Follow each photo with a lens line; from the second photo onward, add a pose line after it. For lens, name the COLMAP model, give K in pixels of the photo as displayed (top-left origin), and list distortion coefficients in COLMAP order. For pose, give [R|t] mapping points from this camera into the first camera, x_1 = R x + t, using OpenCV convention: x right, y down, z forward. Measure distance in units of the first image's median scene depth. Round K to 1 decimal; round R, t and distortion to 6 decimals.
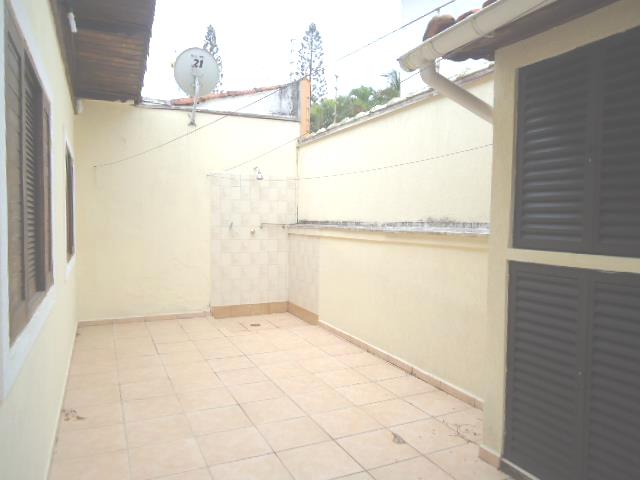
lens RADIAL K [[459.8, 0, 320.5], [0, 459.8, 241.0], [0, 0, 1]] dist [-0.007794, -0.009586]
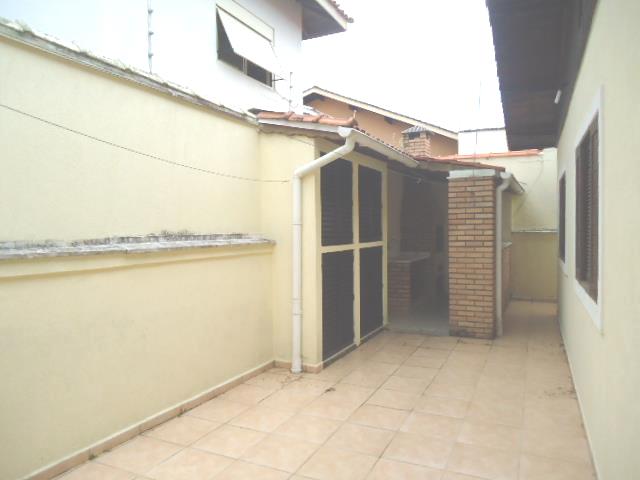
lens RADIAL K [[459.8, 0, 320.5], [0, 459.8, 236.9], [0, 0, 1]] dist [-0.007794, -0.009586]
pose [[-0.630695, -0.018836, 0.775802, -0.657632], [0.036145, 0.997907, 0.053612, -0.079350], [-0.775189, 0.061854, -0.628695, 1.391970]]
